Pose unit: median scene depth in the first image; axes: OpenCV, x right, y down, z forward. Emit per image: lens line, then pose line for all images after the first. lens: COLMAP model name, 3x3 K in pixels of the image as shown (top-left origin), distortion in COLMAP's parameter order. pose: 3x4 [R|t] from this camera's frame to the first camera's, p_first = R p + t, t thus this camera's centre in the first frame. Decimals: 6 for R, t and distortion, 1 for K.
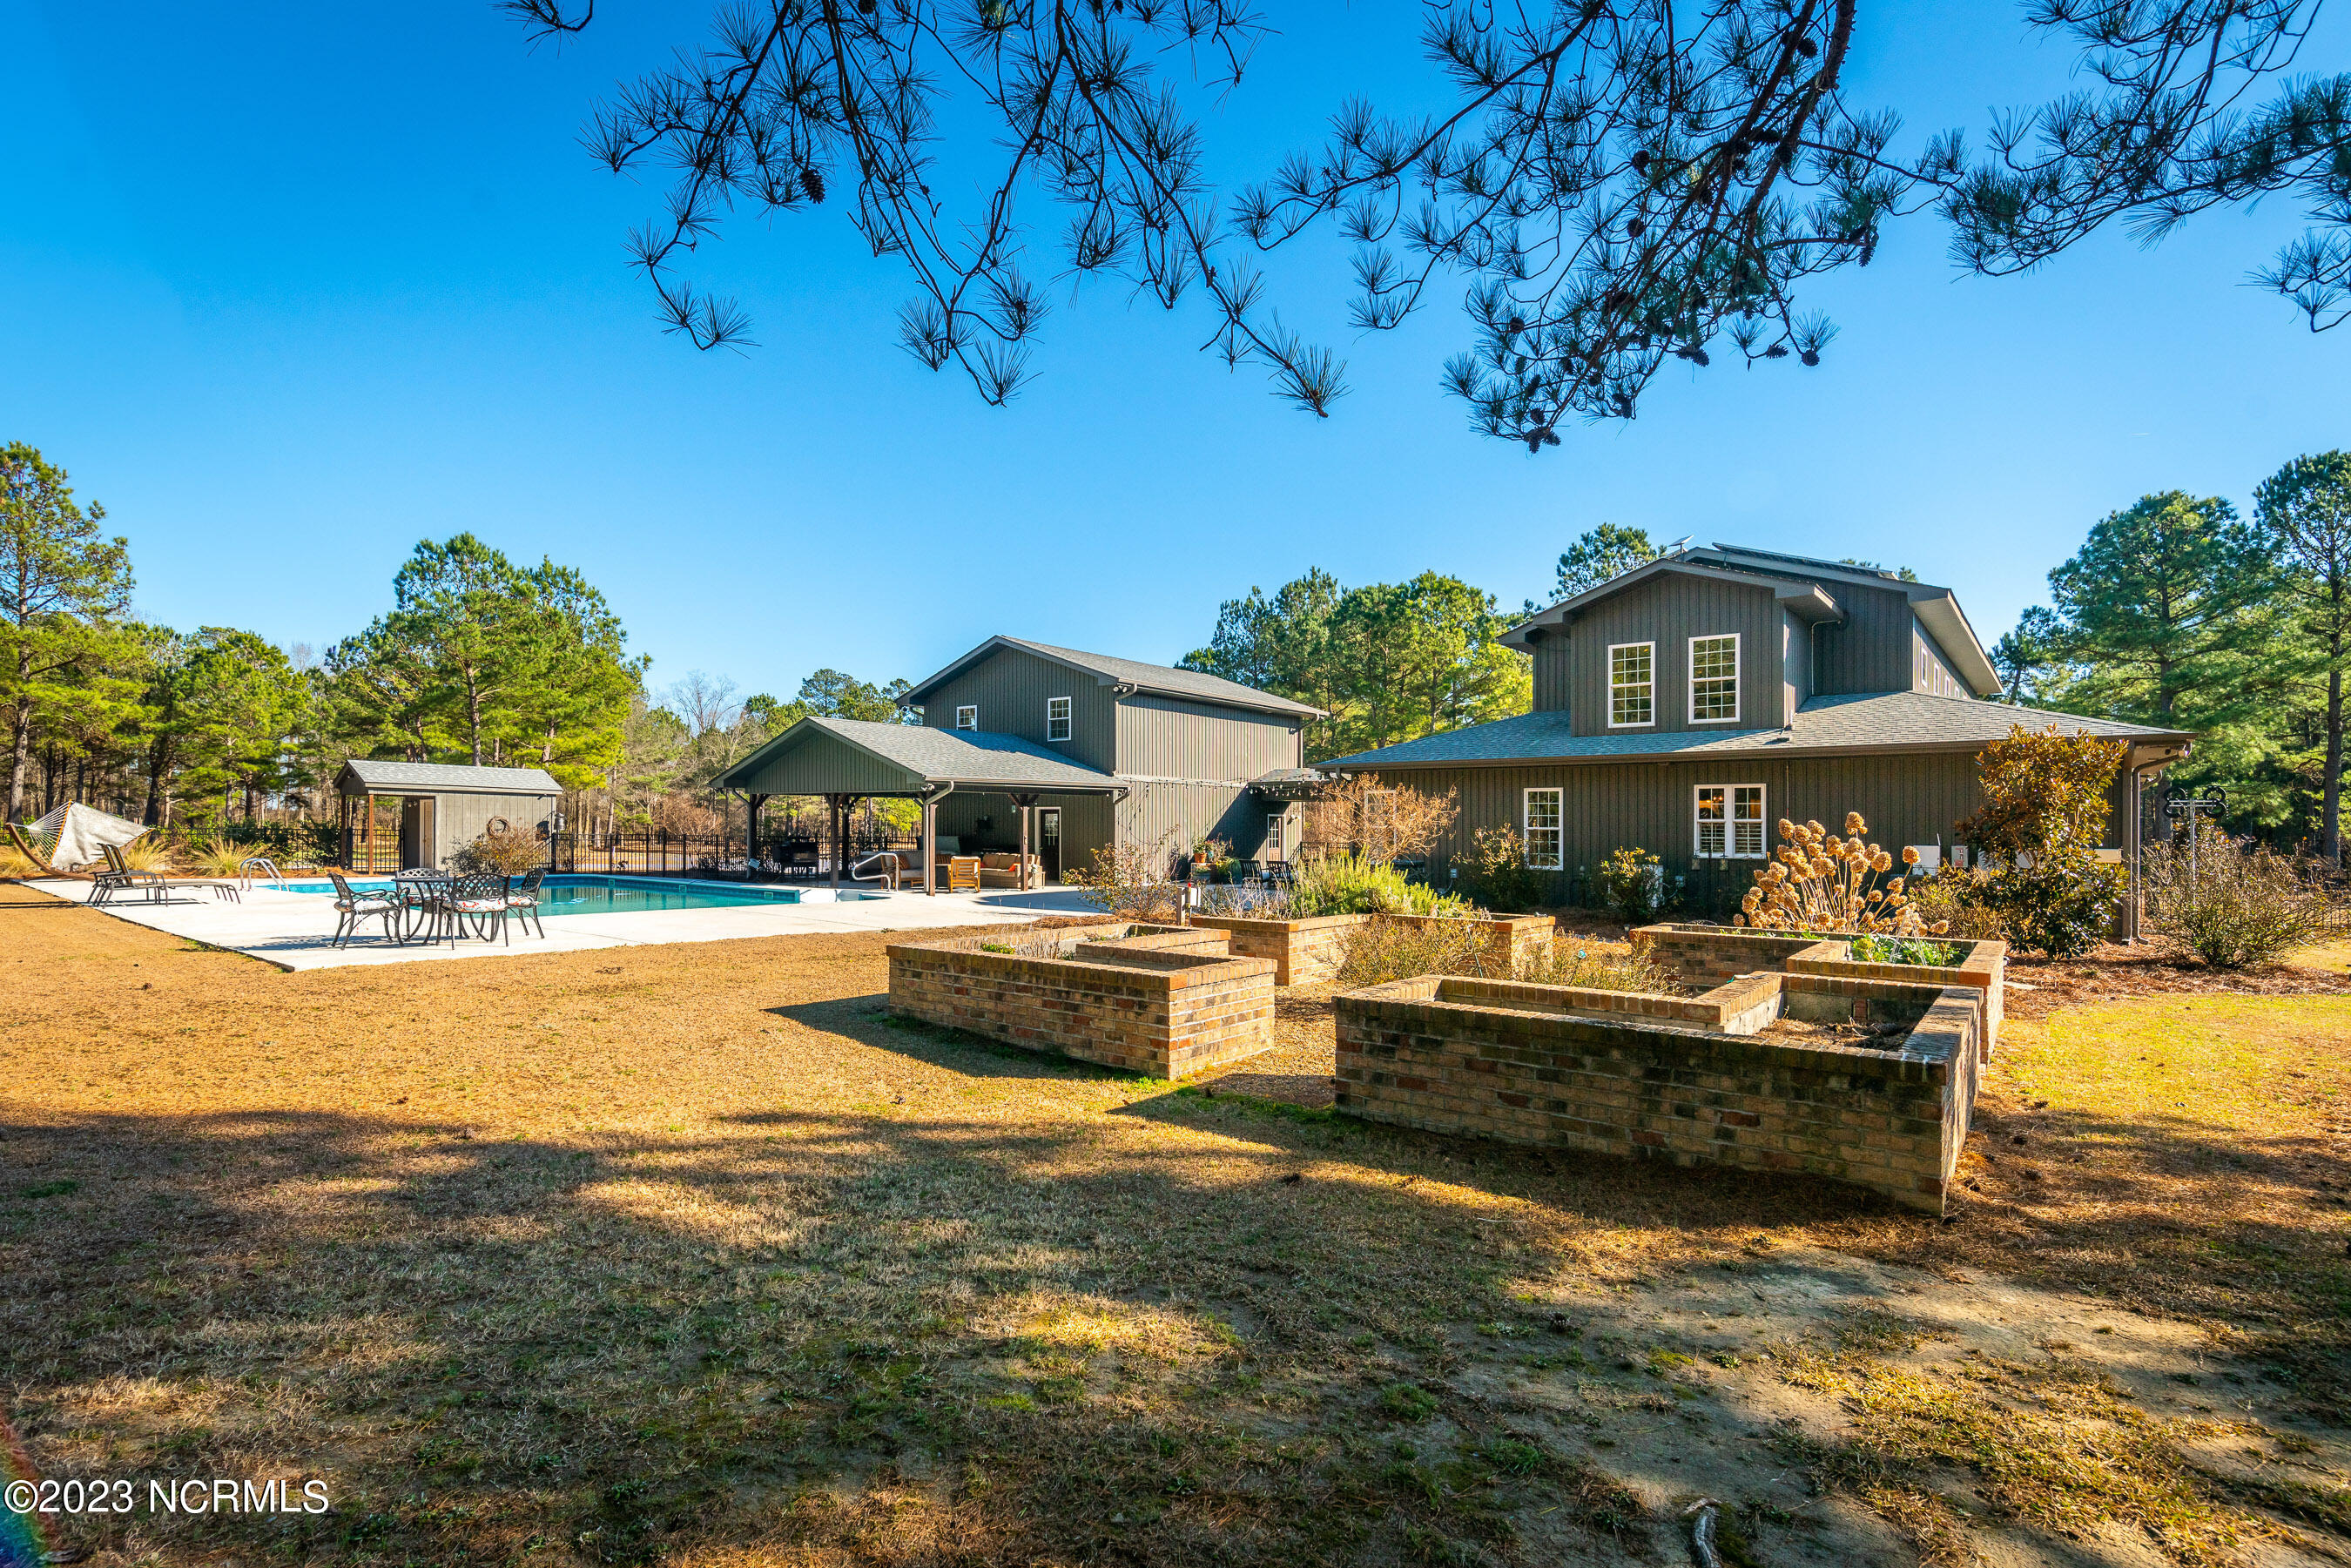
lens RADIAL K [[1104.1, 0, 1177.4], [0, 1104.1, 819.2], [0, 0, 1]] dist [0.001073, 0.000709]
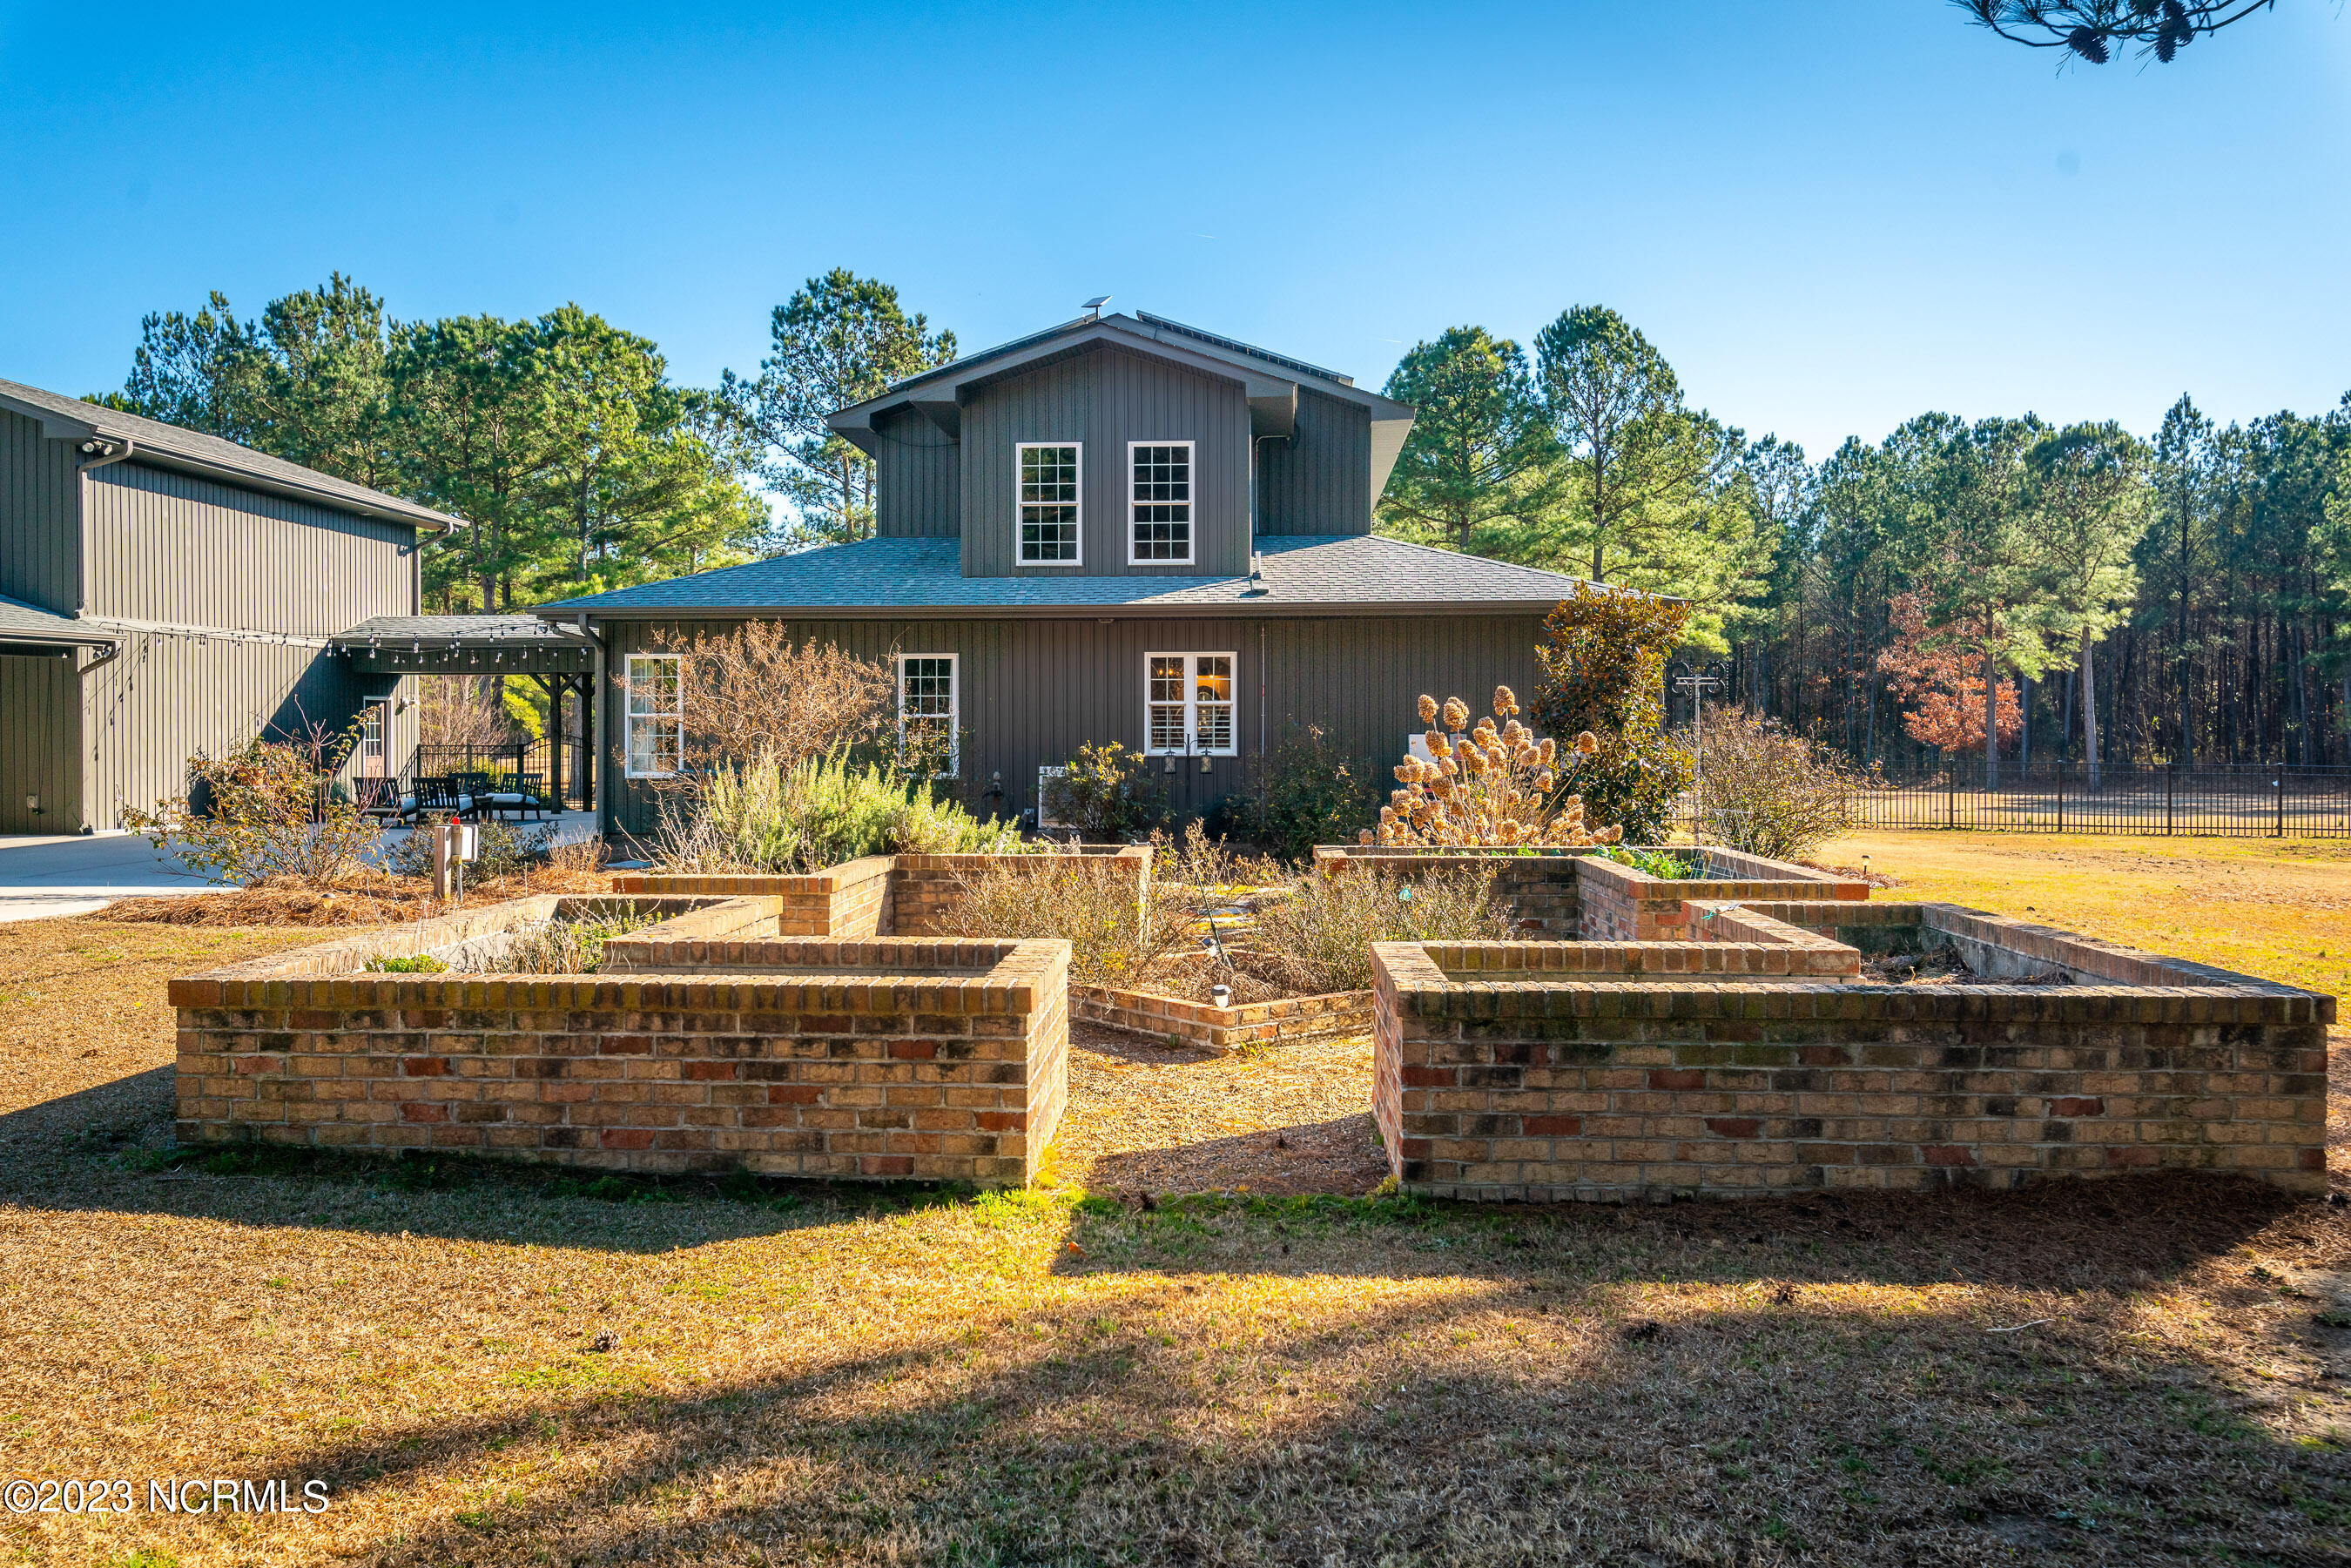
lens RADIAL K [[1693.2, 0, 1170.9], [0, 1693.2, 724.9], [0, 0, 1]] dist [-0.002605, 0.001674]
pose [[0.821613, -0.007233, 0.570000, -0.184445], [0.002076, 0.999951, 0.009697, 0.006898], [-0.570042, -0.006784, 0.821588, 0.150214]]
